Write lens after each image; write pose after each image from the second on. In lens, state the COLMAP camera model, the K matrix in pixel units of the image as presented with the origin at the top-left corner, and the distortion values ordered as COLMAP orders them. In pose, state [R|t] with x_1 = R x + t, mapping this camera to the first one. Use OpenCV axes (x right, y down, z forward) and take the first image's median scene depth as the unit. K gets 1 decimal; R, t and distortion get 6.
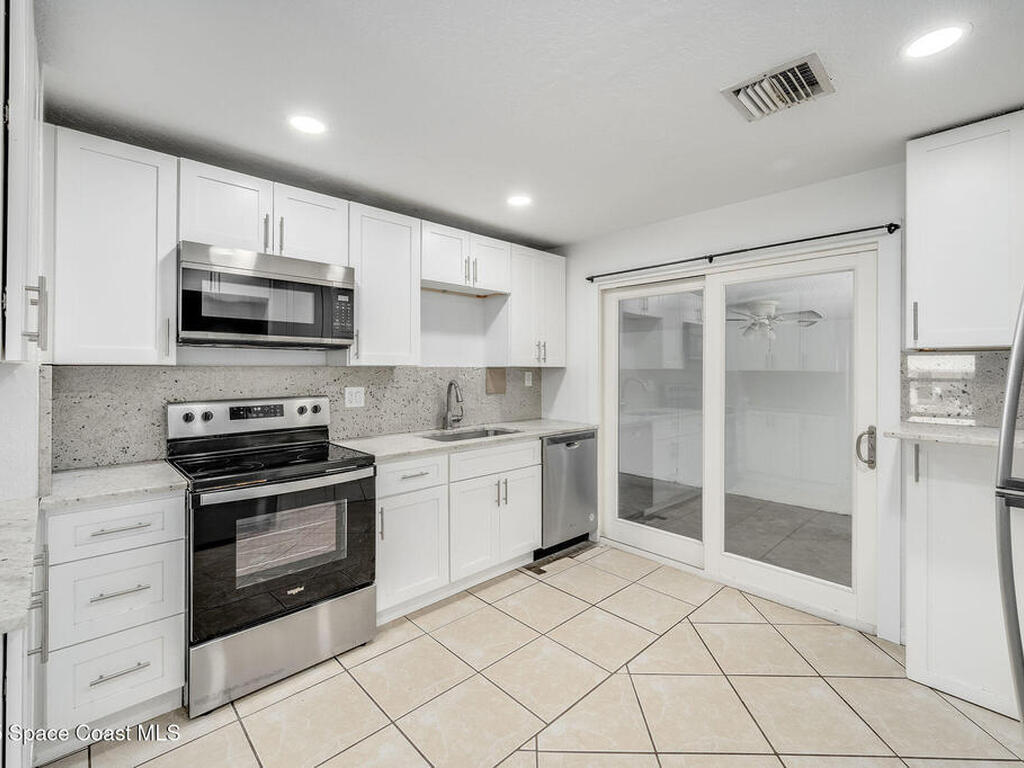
lens RADIAL K [[455.3, 0, 520.1], [0, 455.3, 366.8], [0, 0, 1]] dist [0.001262, -0.000711]
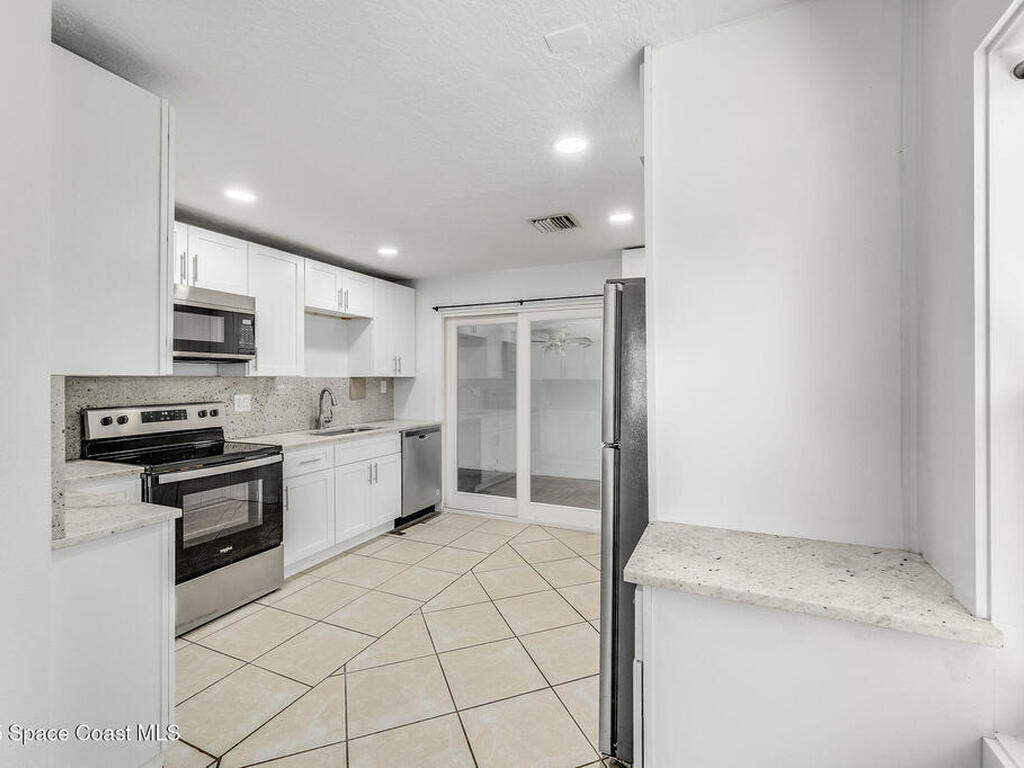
lens RADIAL K [[455.3, 0, 518.3], [0, 455.3, 374.8], [0, 0, 1]] dist [0.001262, -0.000711]
pose [[0.926491, -0.000412, 0.376317, -0.145393], [0.001450, 0.999996, -0.002476, -0.002215], [-0.376314, 0.002839, 0.926488, -0.360400]]
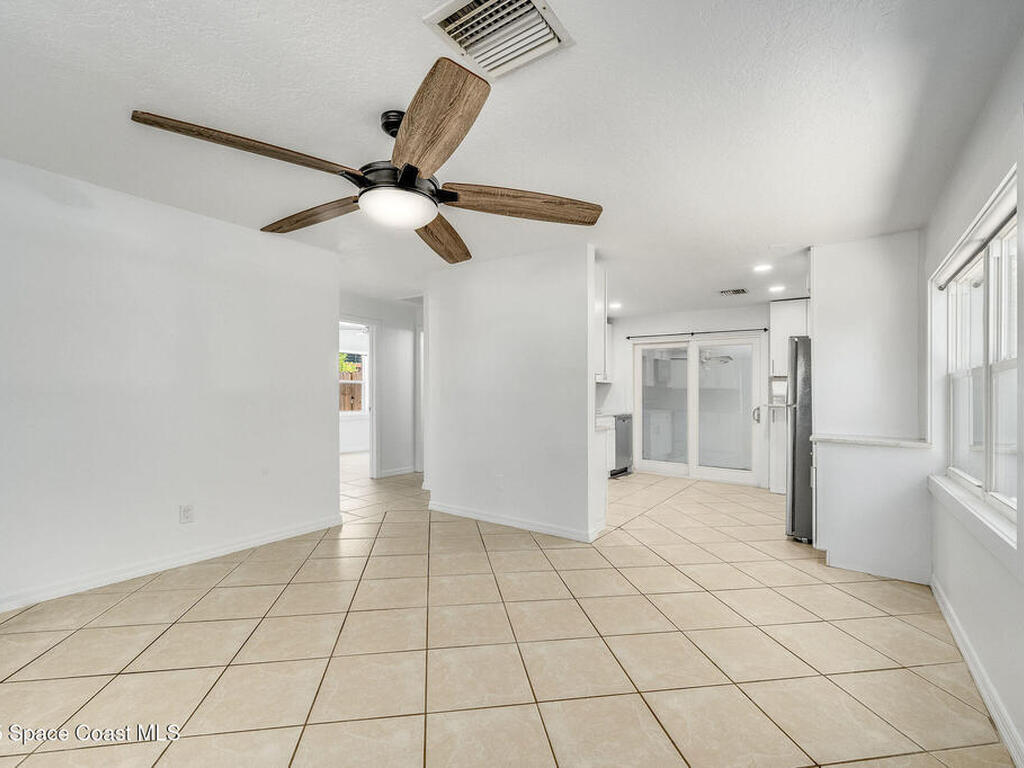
lens RADIAL K [[455.3, 0, 510.6], [0, 455.3, 381.1], [0, 0, 1]] dist [0.001262, -0.000711]
pose [[0.983078, 0.017266, 0.182374, -0.882057], [-0.013913, 0.999710, -0.019648, 0.048392], [-0.182661, 0.016778, 0.983033, -1.045583]]
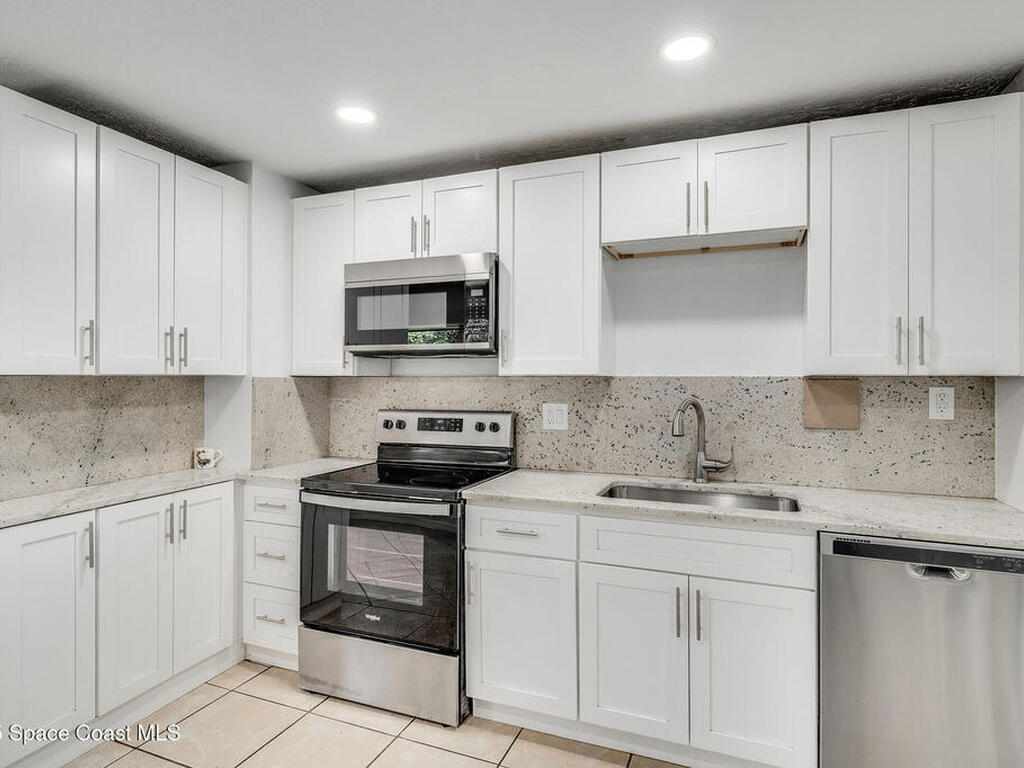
lens RADIAL K [[580.1, 0, 516.0], [0, 580.1, 375.0], [0, 0, 1]] dist [0.005750, 0.000161]
pose [[0.411792, -0.005295, -0.911262, 0.495200], [0.002396, 0.999986, -0.004727, 0.001291], [0.911275, -0.000237, 0.411799, 0.539361]]
